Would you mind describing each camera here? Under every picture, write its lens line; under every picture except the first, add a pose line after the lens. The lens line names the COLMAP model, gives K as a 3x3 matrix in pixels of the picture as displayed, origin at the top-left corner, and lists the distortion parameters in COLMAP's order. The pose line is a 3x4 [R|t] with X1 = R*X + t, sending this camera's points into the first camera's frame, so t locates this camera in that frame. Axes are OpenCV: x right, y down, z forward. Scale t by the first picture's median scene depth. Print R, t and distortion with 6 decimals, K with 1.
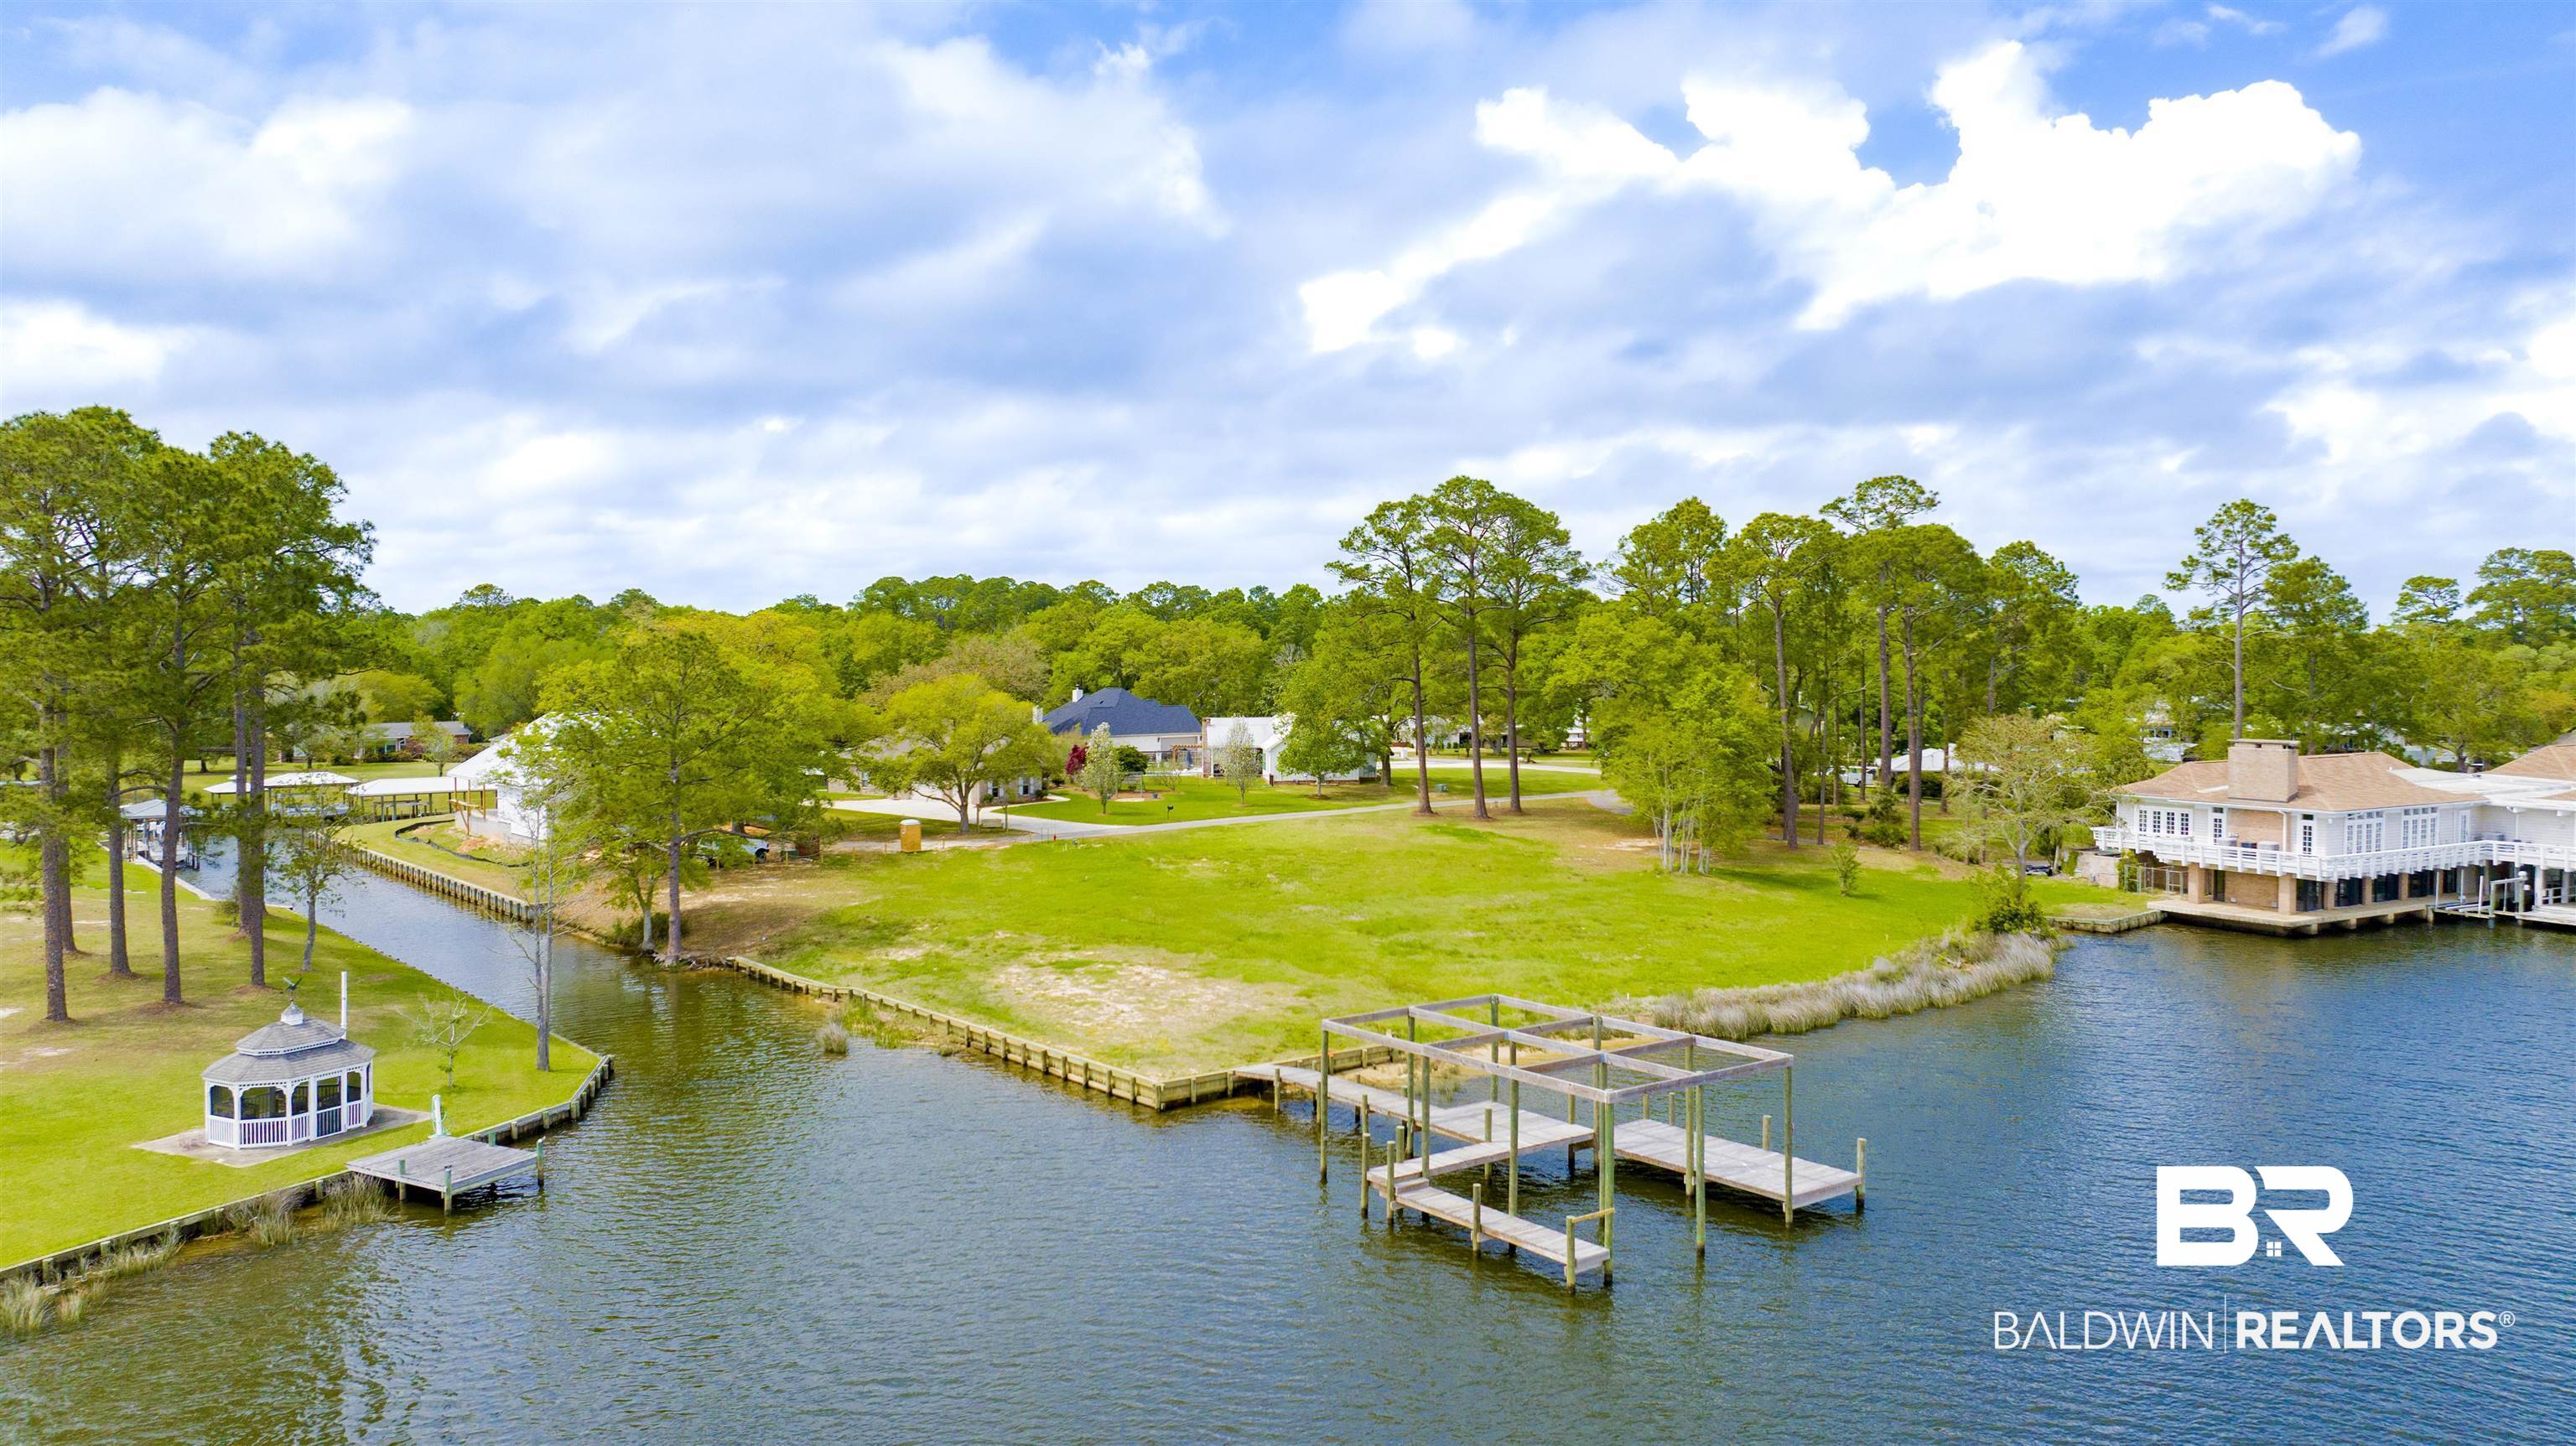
lens RADIAL K [[1783.9, 0, 1276.9], [0, 1783.9, 721.2], [0, 0, 1]] dist [-0.022769, -0.000200]
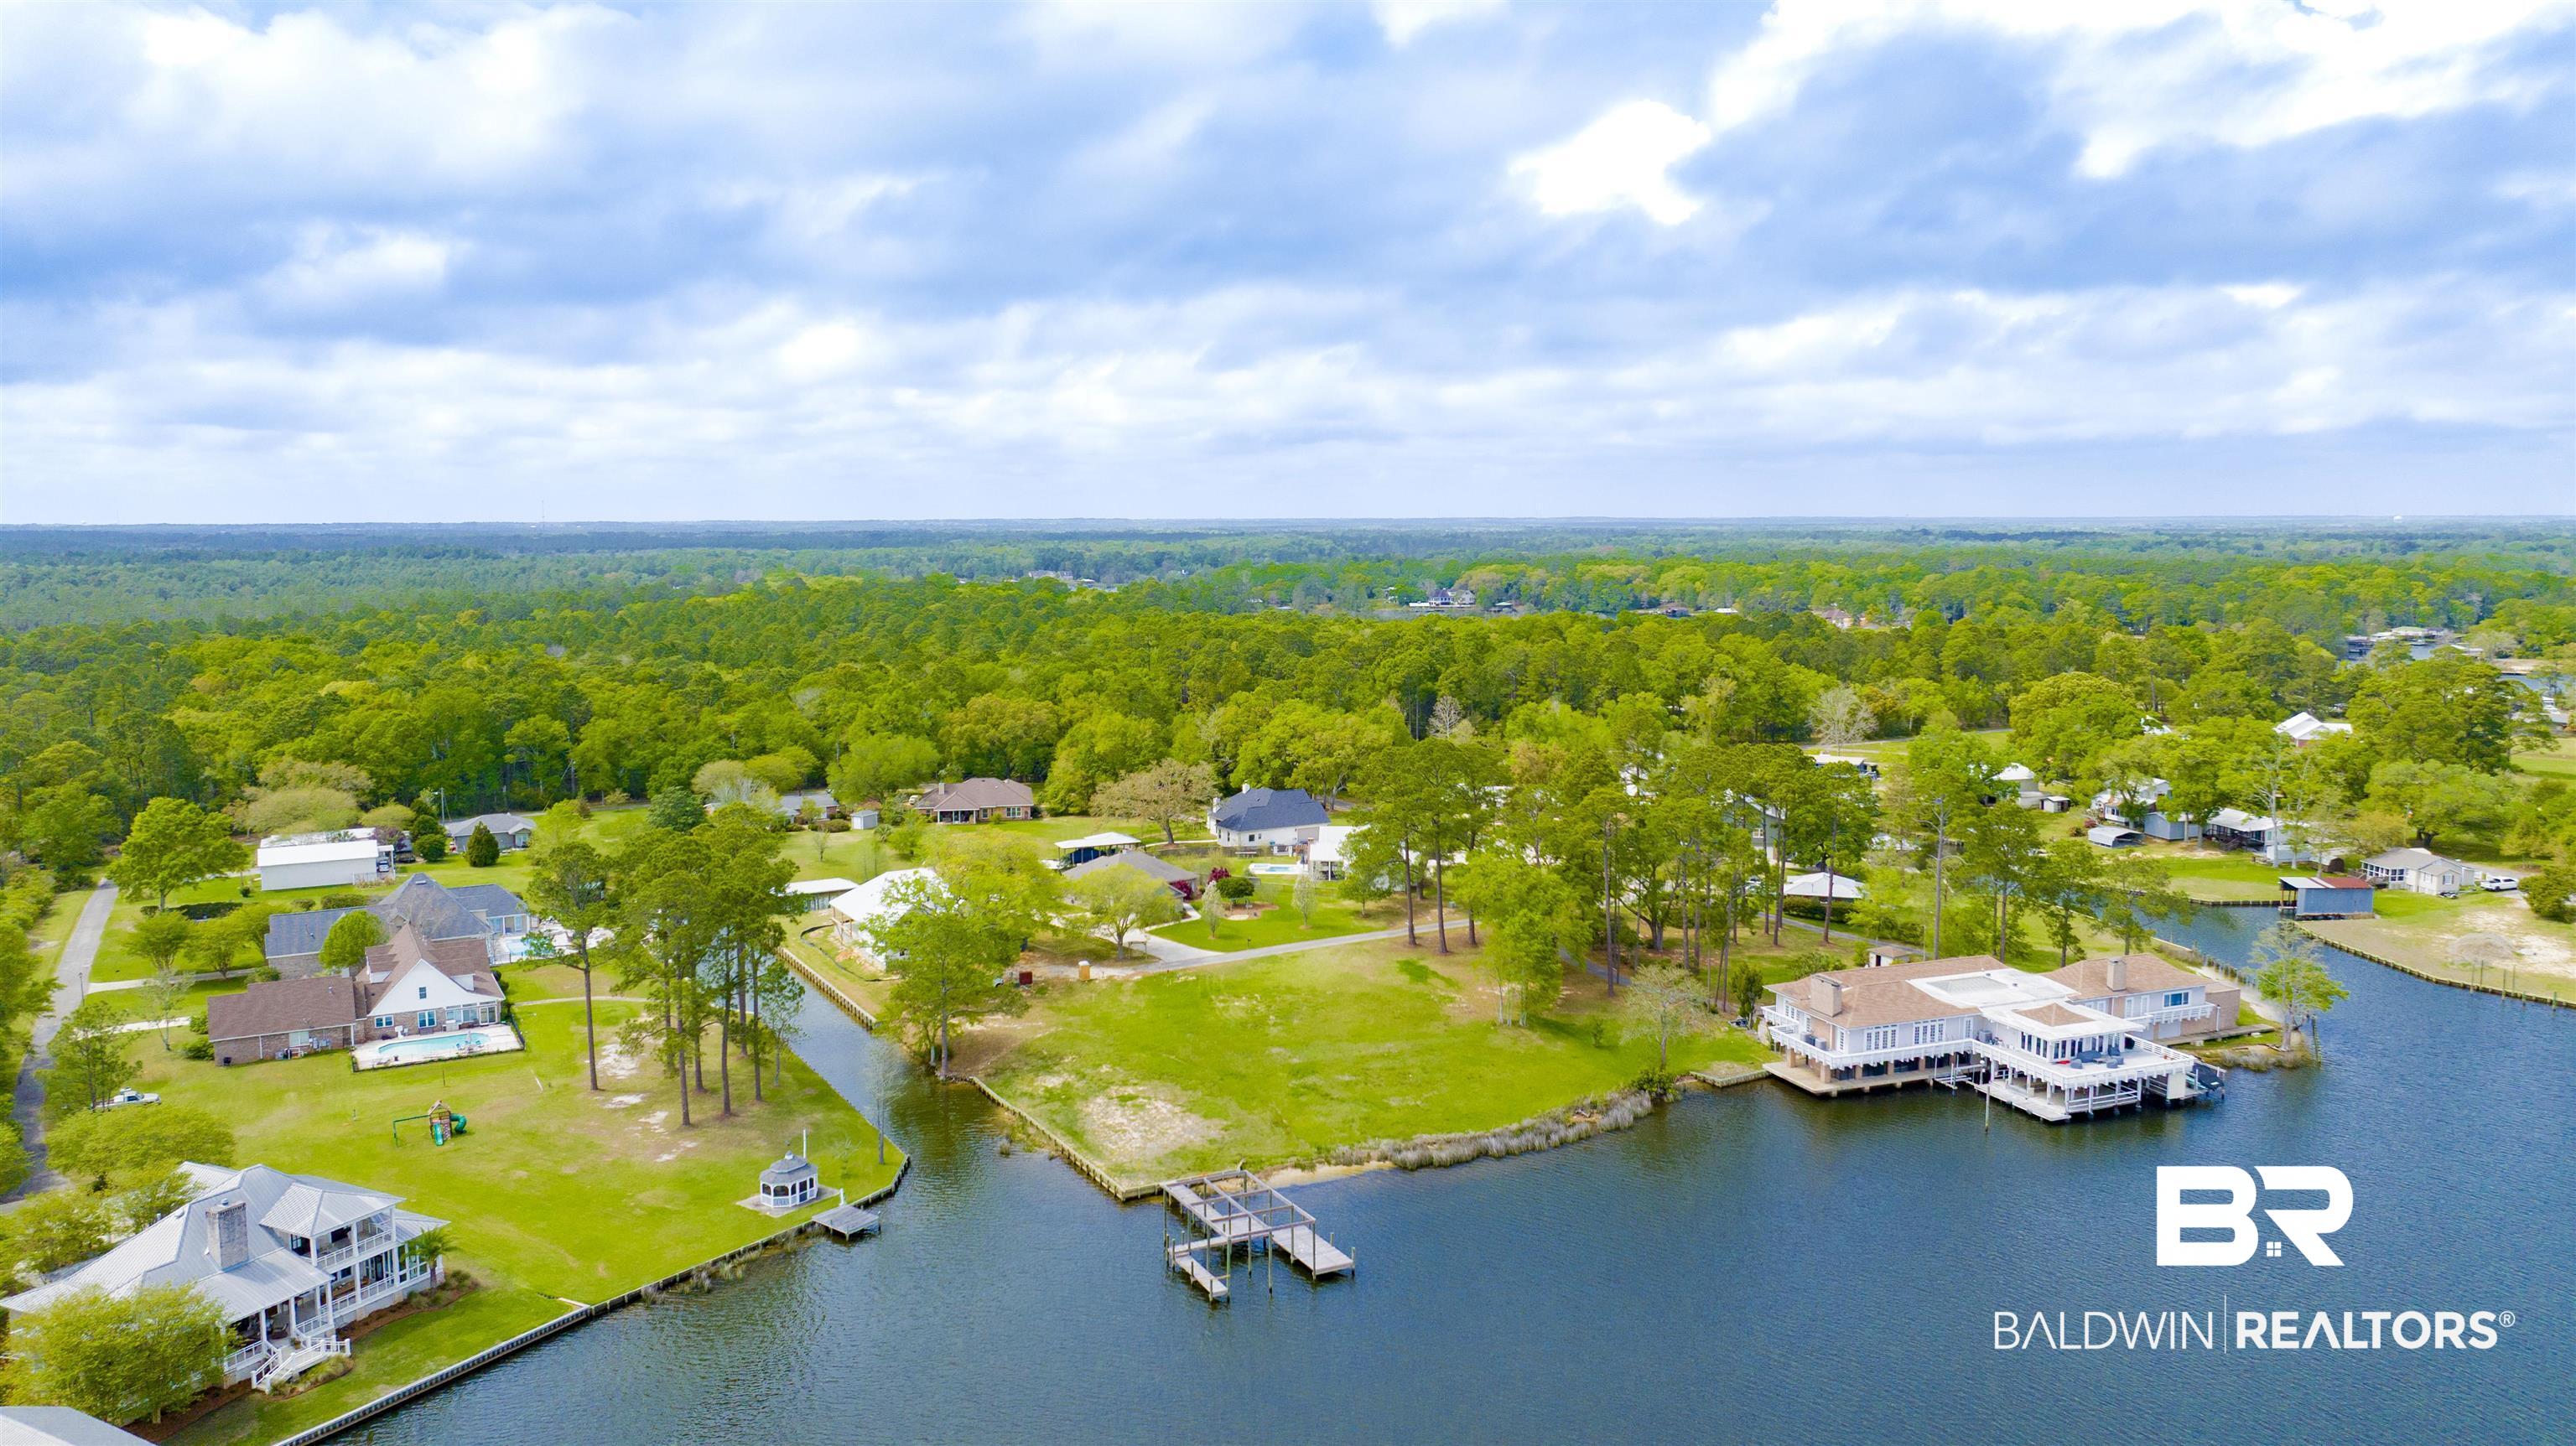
lens RADIAL K [[1802.1, 0, 1298.9], [0, 1802.1, 722.6], [0, 0, 1]] dist [-0.018184, -0.003136]
pose [[0.985822, 0.021111, -0.166458, 0.540691], [-0.007105, 0.996416, 0.084288, -0.611773], [0.167641, -0.081910, 0.982439, -1.255626]]
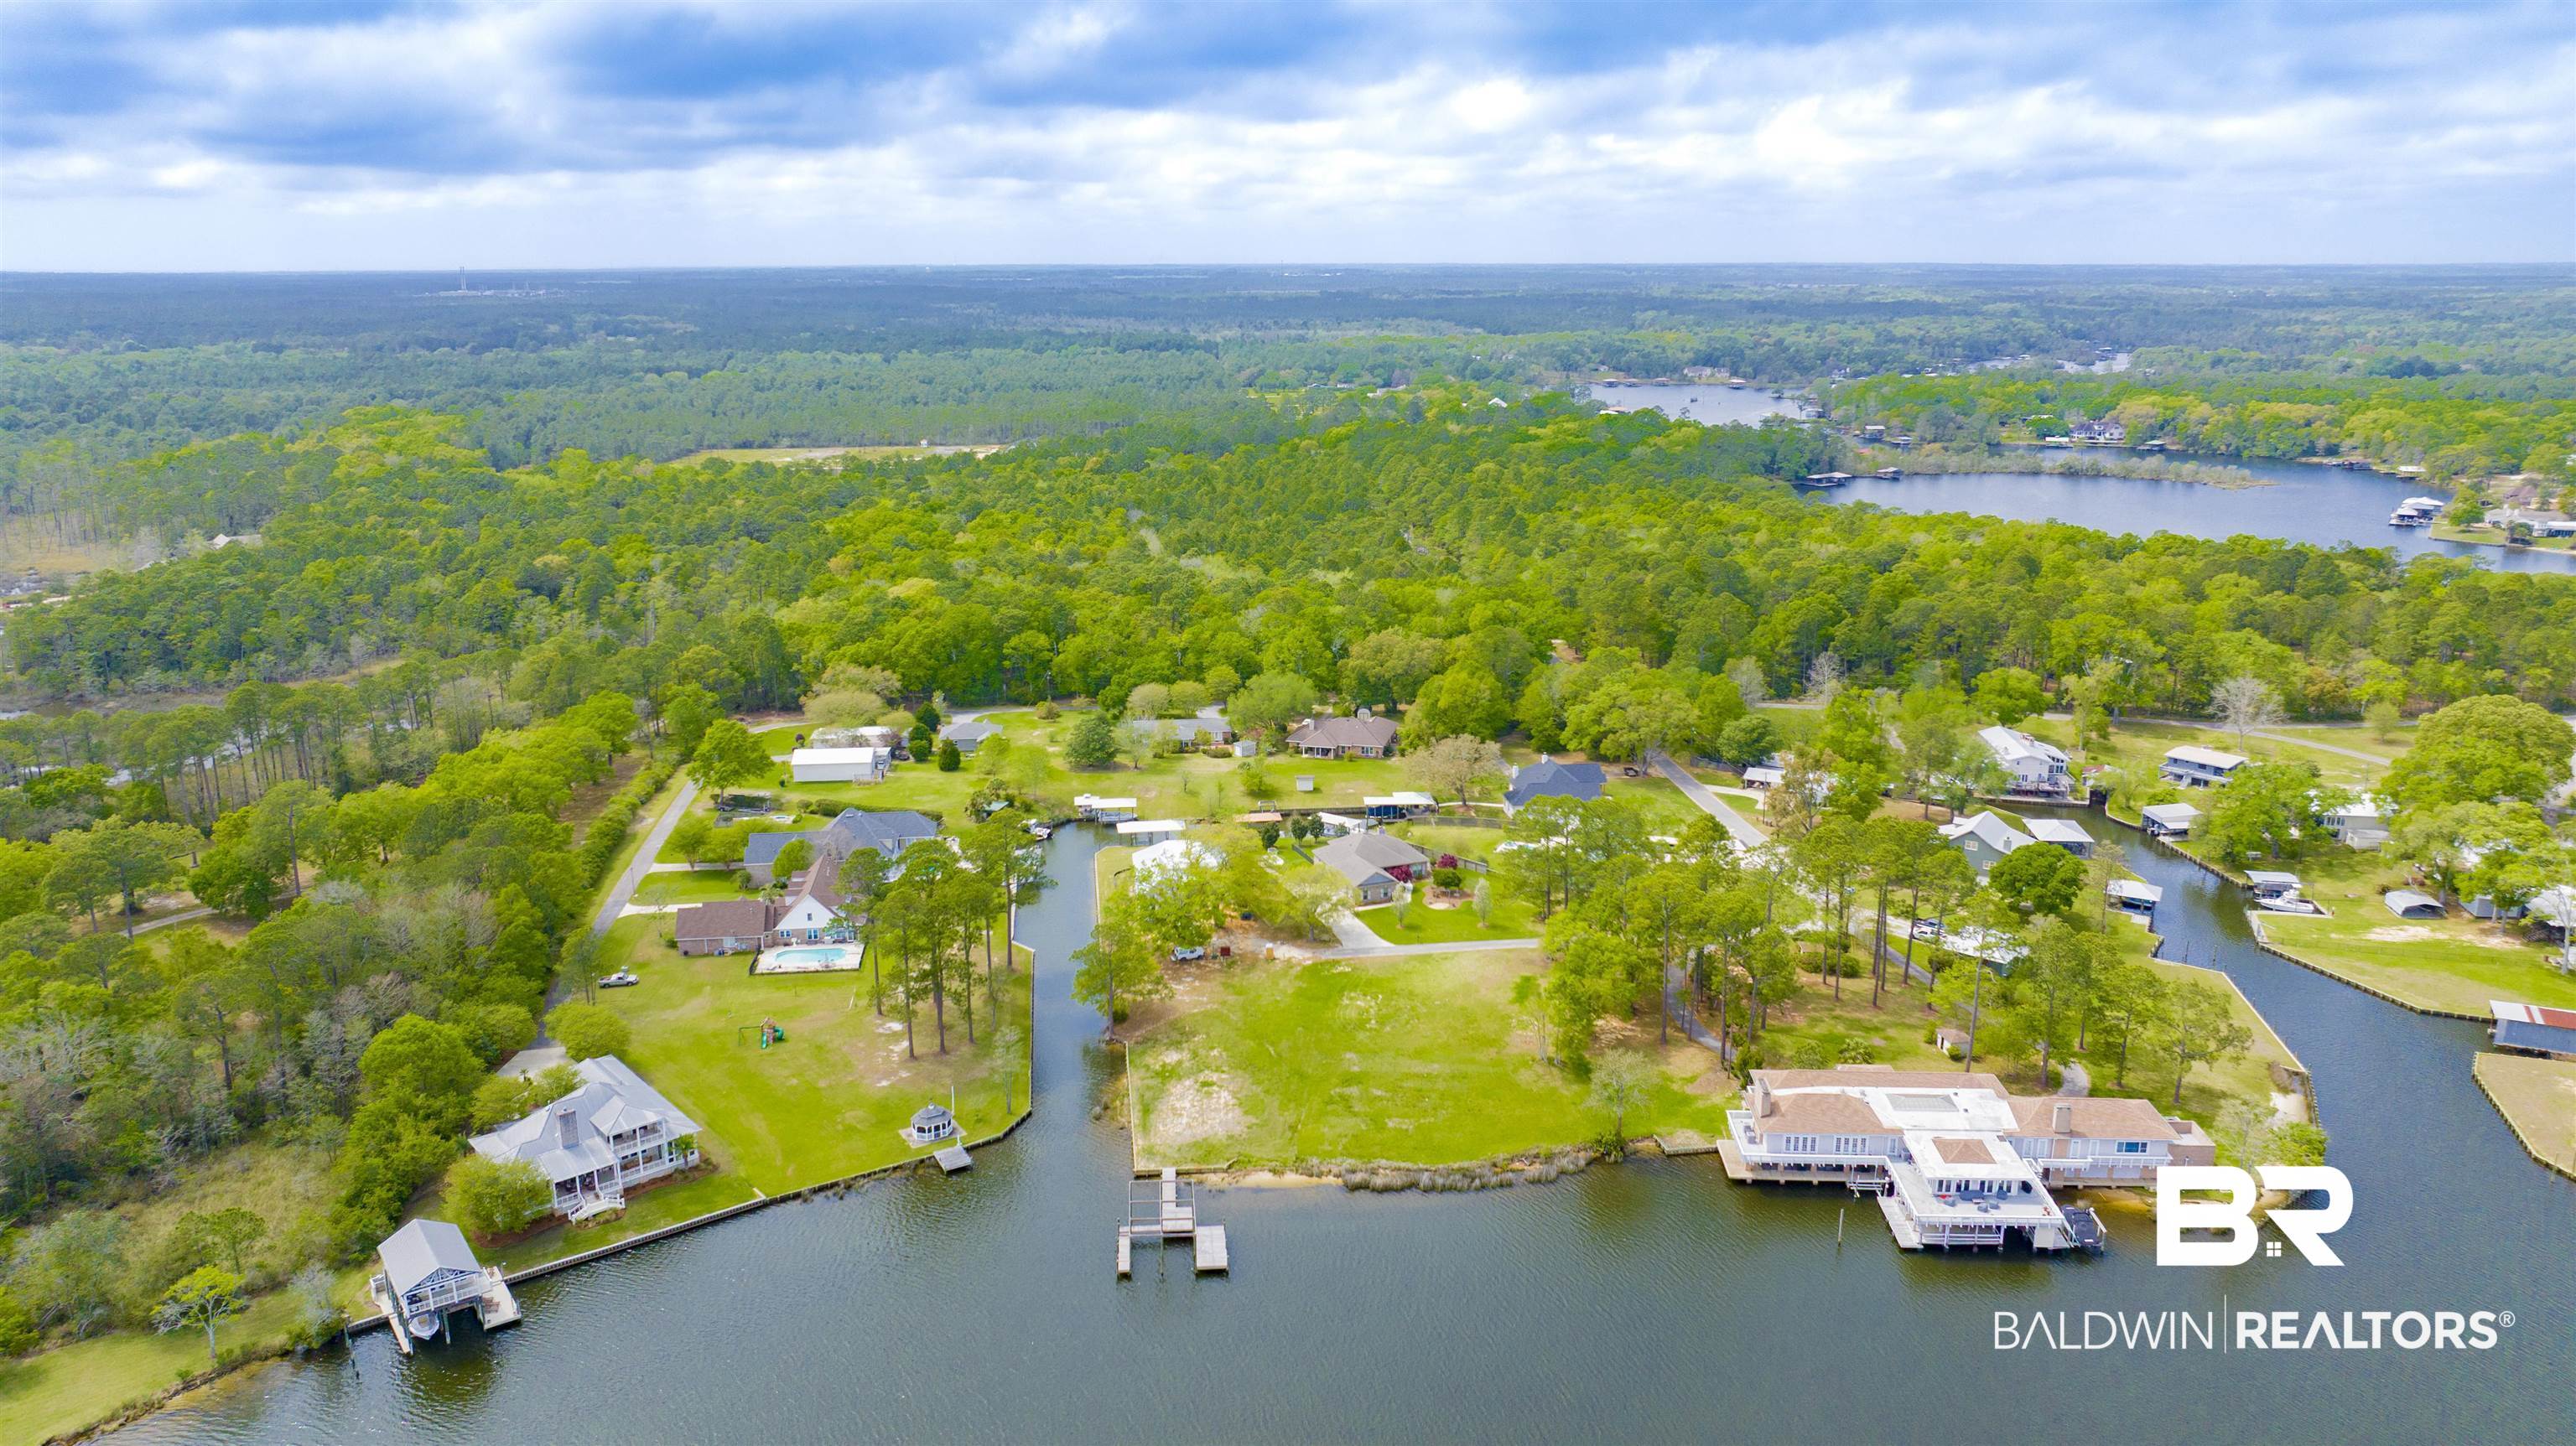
lens RADIAL K [[1802.1, 0, 1298.9], [0, 1802.1, 722.6], [0, 0, 1]] dist [-0.018184, -0.003136]
pose [[0.841802, 0.138868, -0.521618, 1.811709], [-0.018592, 0.973227, 0.229094, -1.376075], [0.539466, -0.183154, 0.821846, -1.457086]]
